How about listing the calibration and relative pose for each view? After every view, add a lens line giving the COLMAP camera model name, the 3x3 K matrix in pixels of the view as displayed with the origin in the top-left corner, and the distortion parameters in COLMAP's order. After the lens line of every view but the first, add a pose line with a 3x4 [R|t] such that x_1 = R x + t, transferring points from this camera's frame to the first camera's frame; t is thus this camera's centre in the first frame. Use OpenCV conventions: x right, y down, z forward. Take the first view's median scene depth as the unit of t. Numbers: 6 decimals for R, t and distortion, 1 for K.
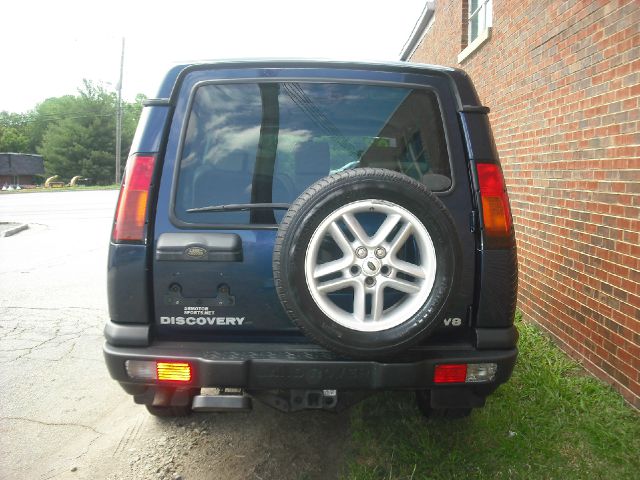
lens RADIAL K [[701.6, 0, 320.0], [0, 701.6, 240.0], [0, 0, 1]] dist [-0.138241, 0.055486]
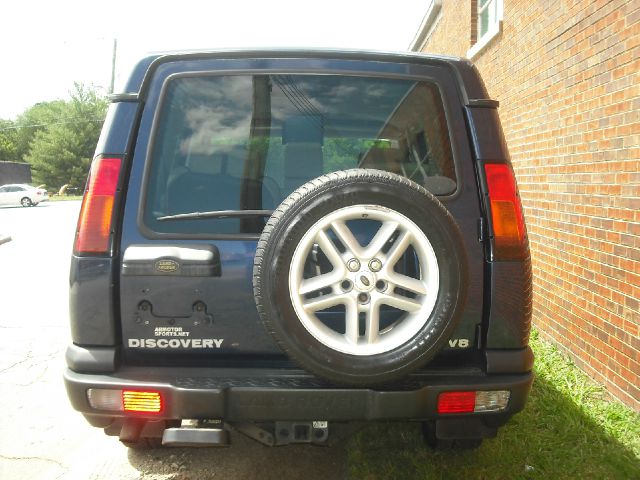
lens RADIAL K [[738.4, 0, 320.0], [0, 738.4, 240.0], [0, 0, 1]] dist [-0.106202, -0.006937]
pose [[0.999973, -0.004951, -0.005496, 0.019875], [0.004864, 0.999862, -0.015860, 0.000500], [0.005574, 0.015832, 0.999859, 0.067235]]
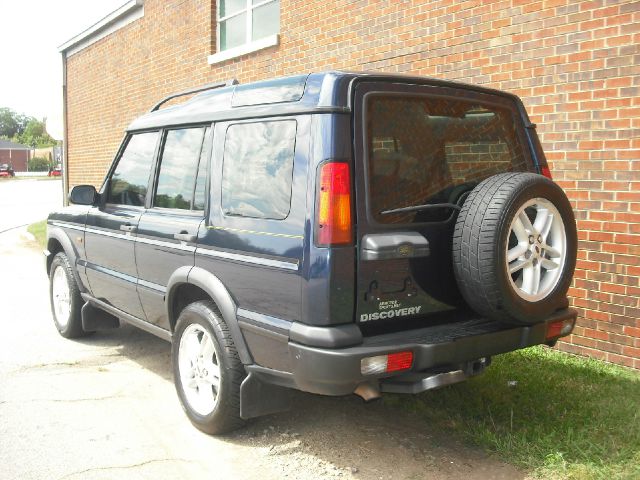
lens RADIAL K [[738.4, 0, 320.0], [0, 738.4, 240.0], [0, 0, 1]] dist [-0.106202, -0.006937]
pose [[0.824976, -0.062004, 0.561757, -0.886805], [0.063612, 0.997835, 0.016718, -0.024924], [-0.561577, 0.021943, 0.827134, 0.107003]]
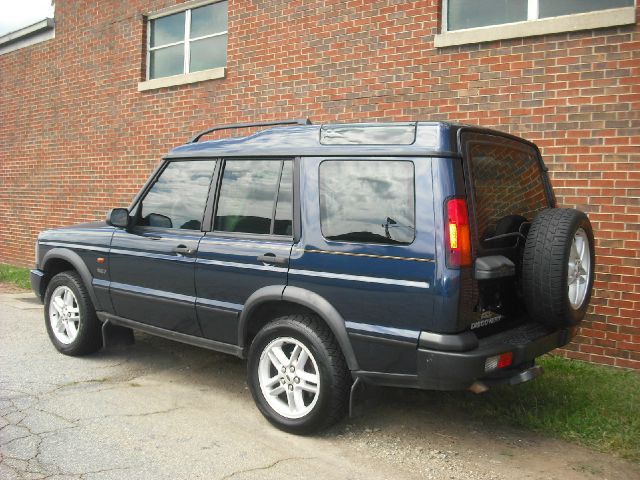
lens RADIAL K [[701.6, 0, 320.0], [0, 701.6, 240.0], [0, 0, 1]] dist [-0.138241, 0.055486]
pose [[0.649573, -0.046449, 0.758879, -1.358639], [0.059148, 0.998194, 0.010468, -0.072580], [-0.757995, 0.038086, 0.651148, 0.363763]]
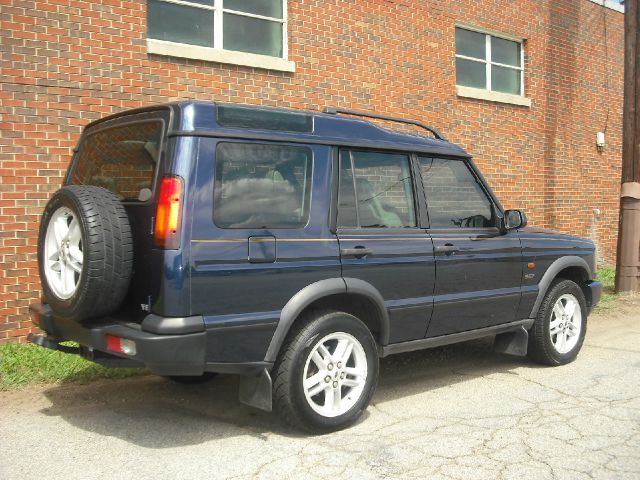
lens RADIAL K [[738.4, 0, 320.0], [0, 738.4, 240.0], [0, 0, 1]] dist [-0.106202, -0.006937]
pose [[-0.674214, -0.043573, 0.737249, -1.632648], [0.073084, 0.989422, 0.125313, -0.285682], [-0.734911, 0.138369, -0.663898, 2.804895]]
